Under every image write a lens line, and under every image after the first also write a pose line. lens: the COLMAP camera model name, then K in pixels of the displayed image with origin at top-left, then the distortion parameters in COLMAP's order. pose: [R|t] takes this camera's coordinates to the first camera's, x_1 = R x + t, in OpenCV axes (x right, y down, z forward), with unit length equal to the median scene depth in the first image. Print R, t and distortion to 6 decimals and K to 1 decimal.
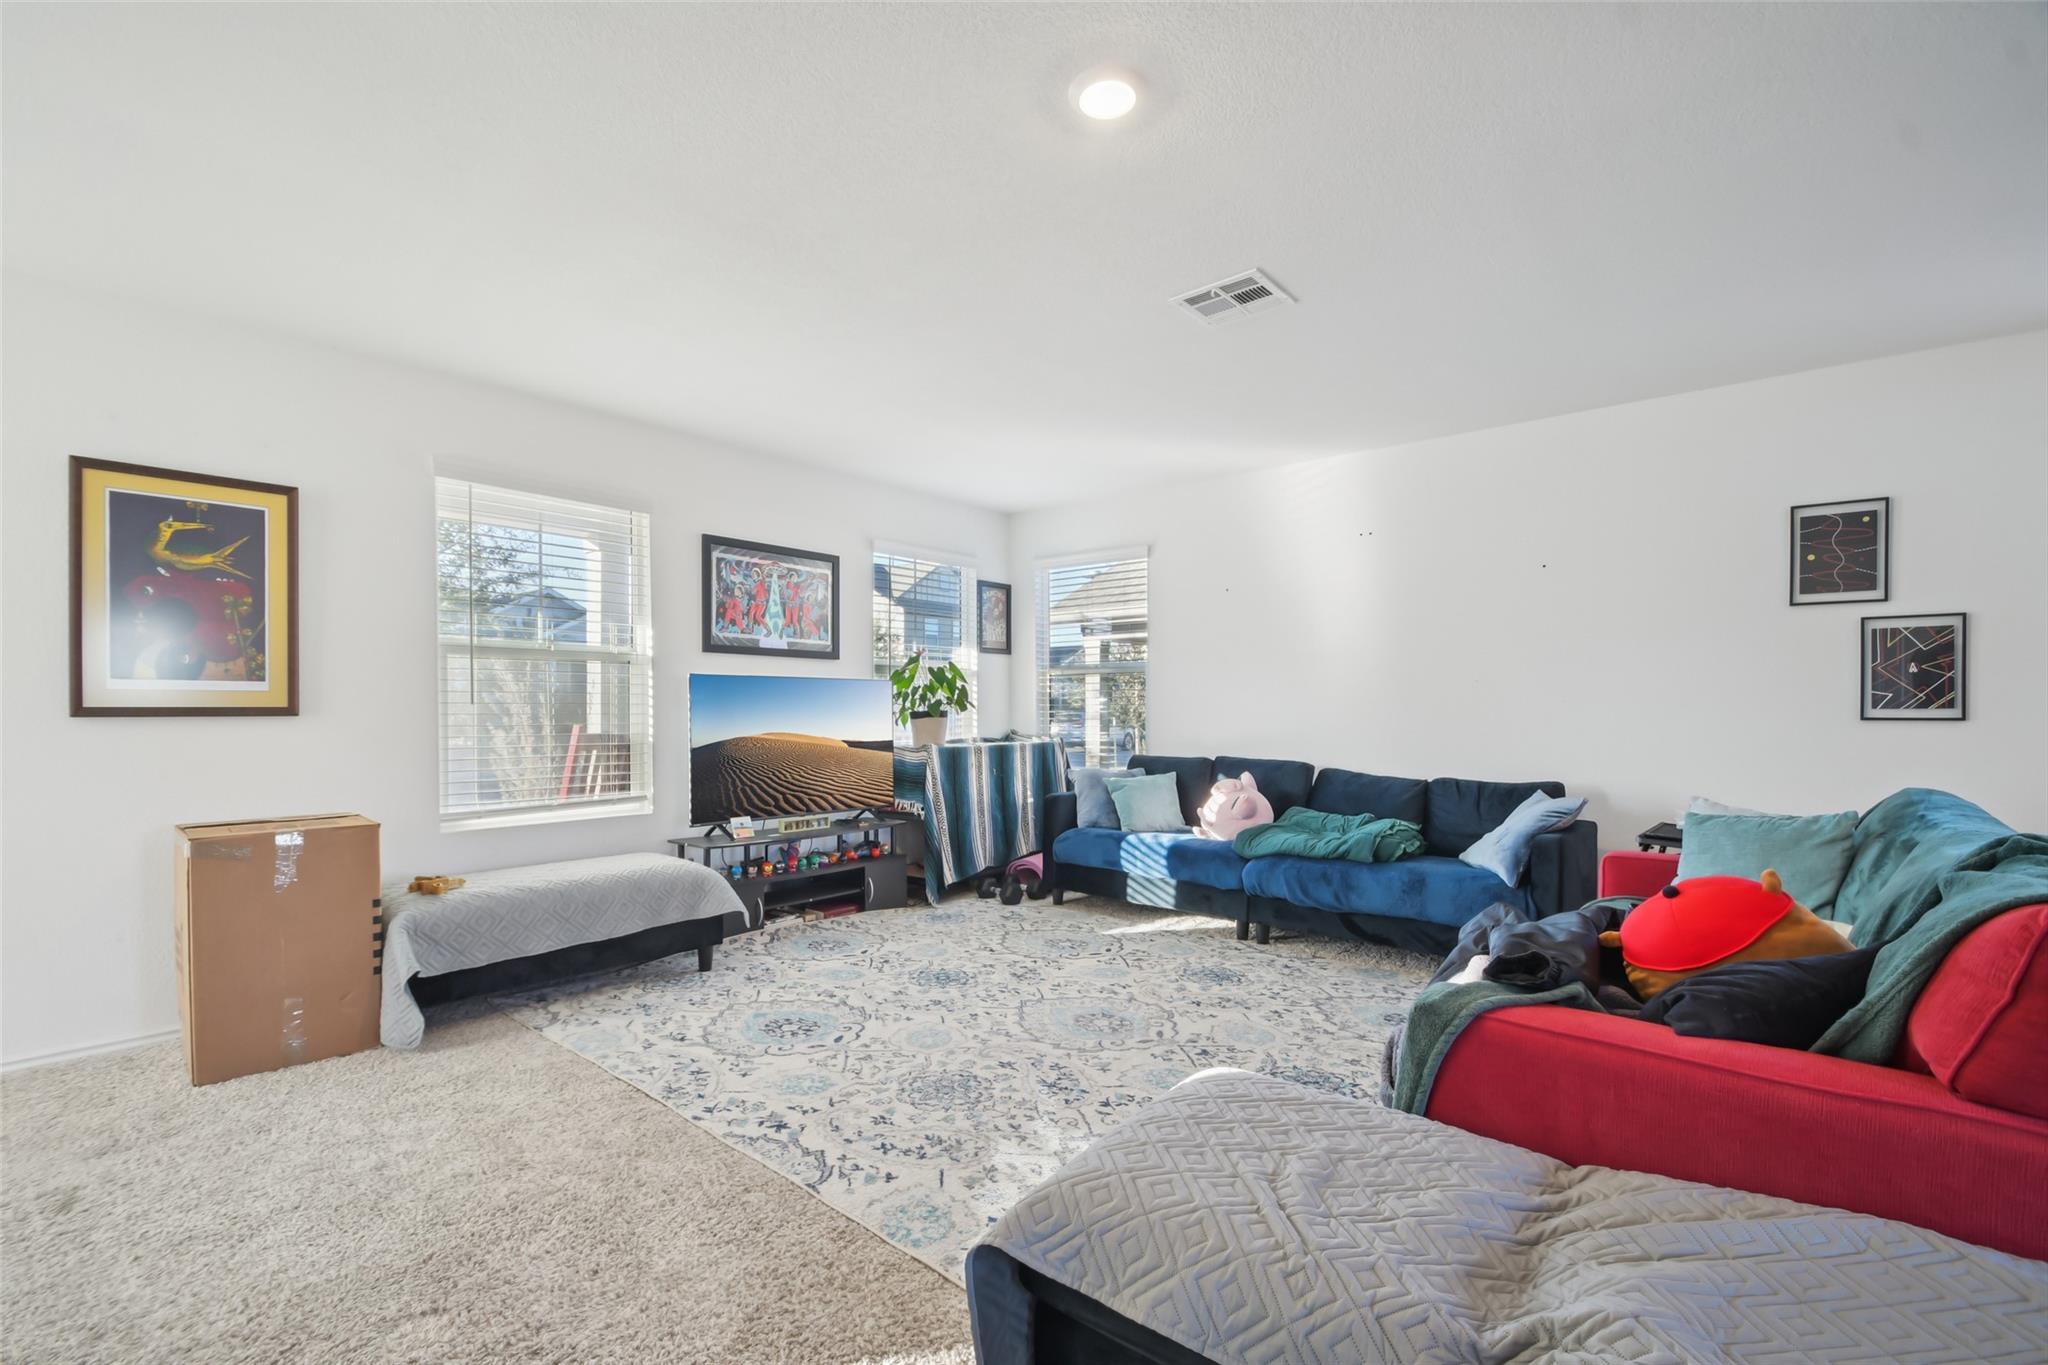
lens RADIAL K [[907.7, 0, 1028.2], [0, 907.7, 689.2], [0, 0, 1]] dist [0.000583, 0.000009]
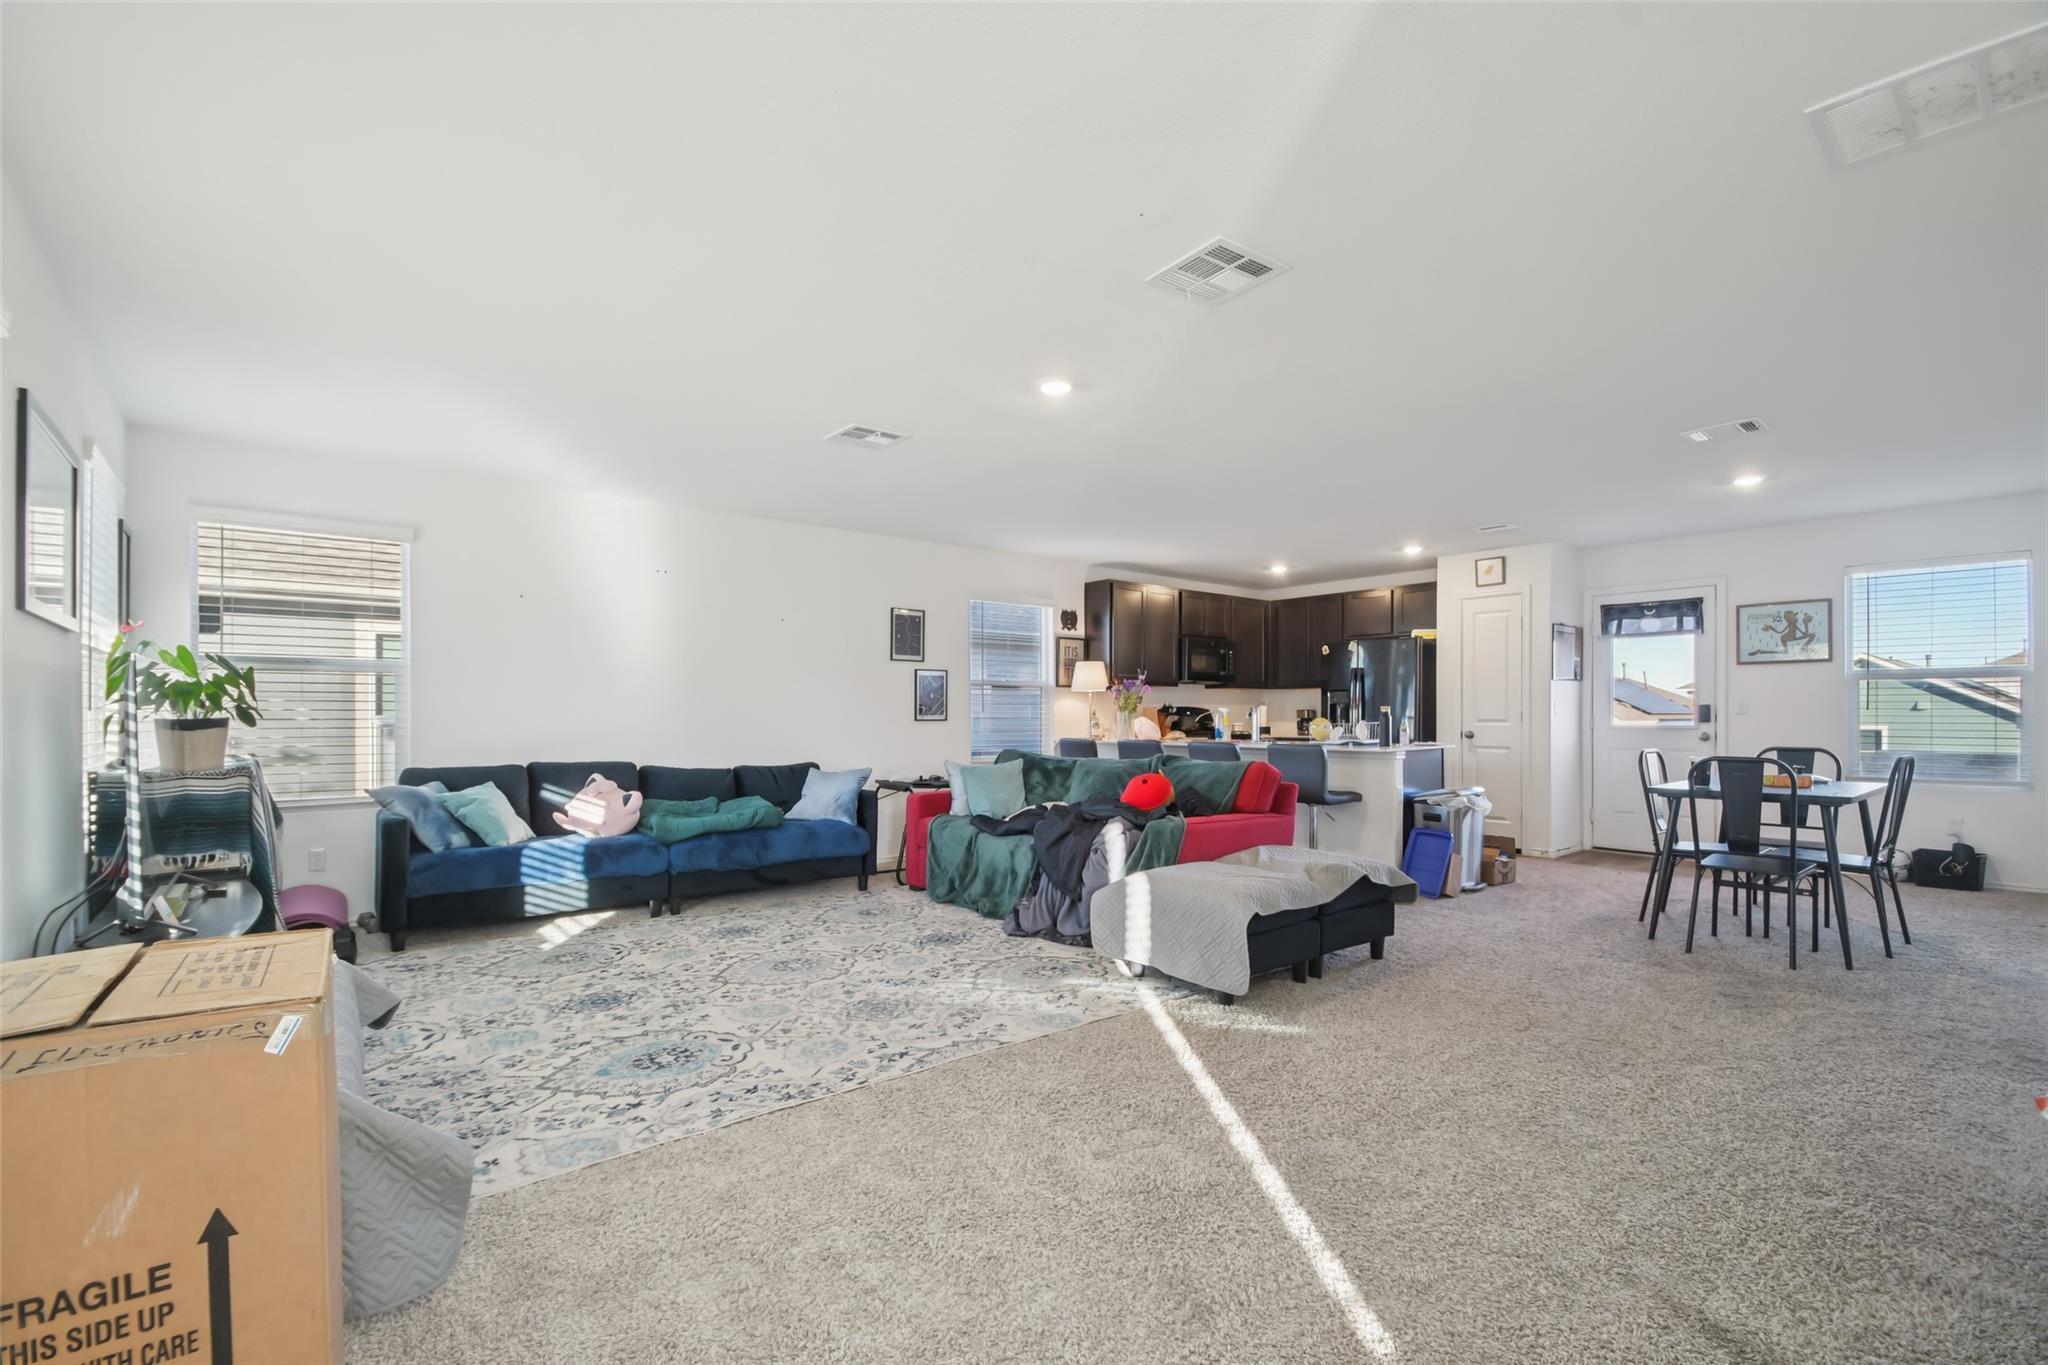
lens RADIAL K [[907.7, 0, 1012.5], [0, 907.7, 711.7], [0, 0, 1]] dist [0.000583, 0.000009]
pose [[0.181145, 0.001264, 0.983456, -1.025765], [-0.022859, 0.999734, 0.002925, 0.002554], [-0.983191, -0.023011, 0.181126, 0.443229]]
